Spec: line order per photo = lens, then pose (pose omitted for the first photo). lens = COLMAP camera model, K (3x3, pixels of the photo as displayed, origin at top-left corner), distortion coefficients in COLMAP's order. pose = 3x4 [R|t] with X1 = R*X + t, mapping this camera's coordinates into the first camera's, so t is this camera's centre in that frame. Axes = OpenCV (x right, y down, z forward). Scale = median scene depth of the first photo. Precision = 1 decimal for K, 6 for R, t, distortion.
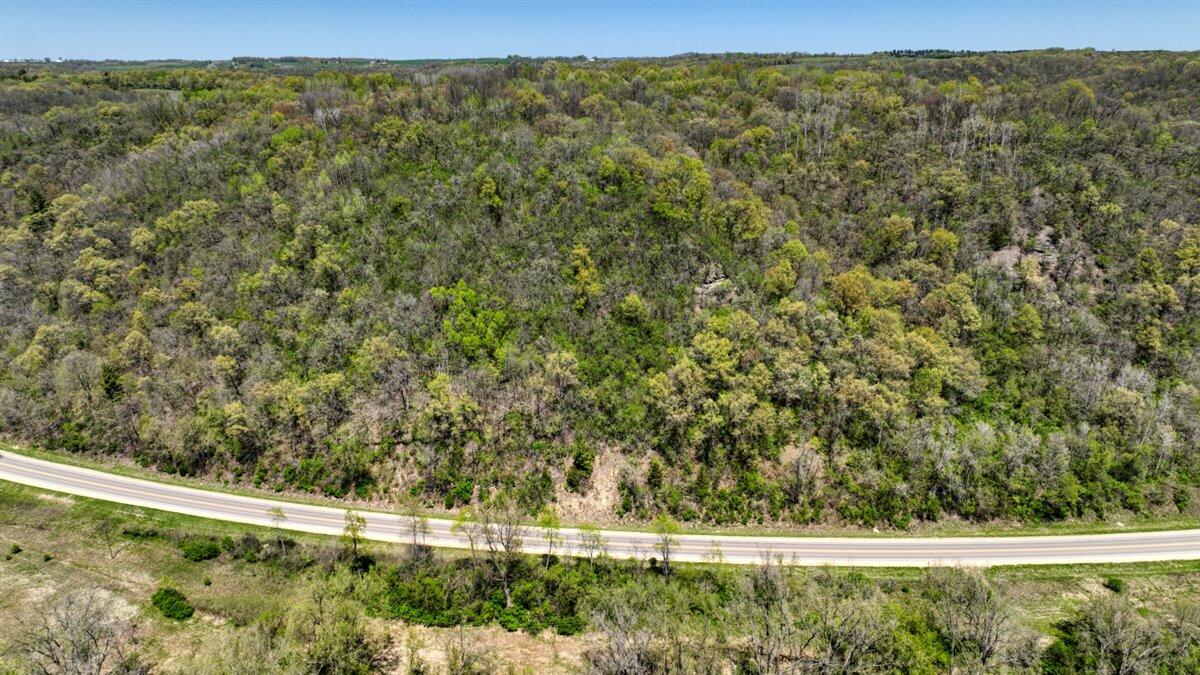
lens RADIAL K [[842.3, 0, 597.3], [0, 842.3, 336.1], [0, 0, 1]] dist [-0.002377, 0.016527]
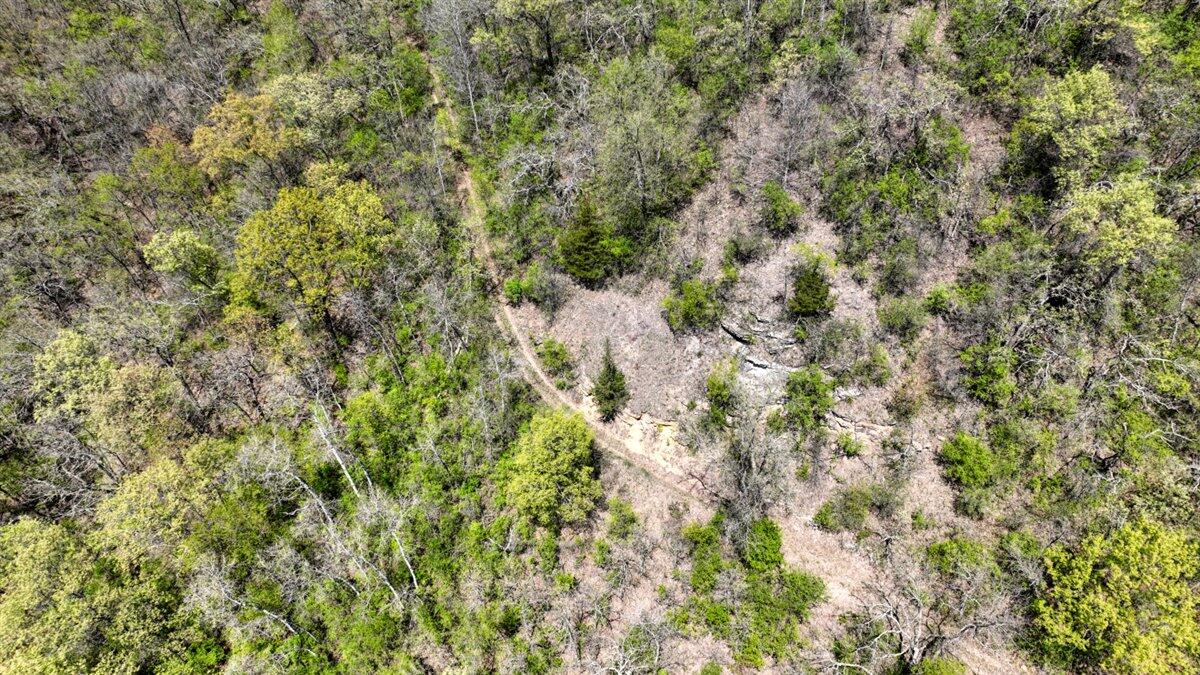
lens RADIAL K [[842.3, 0, 601.2], [0, 842.3, 334.5], [0, 0, 1]] dist [-0.002377, 0.016527]
pose [[0.955673, 0.198793, -0.217187, 0.558302], [-0.099817, 0.912721, 0.396203, -0.196705], [0.276994, -0.356962, 0.892106, 0.805929]]
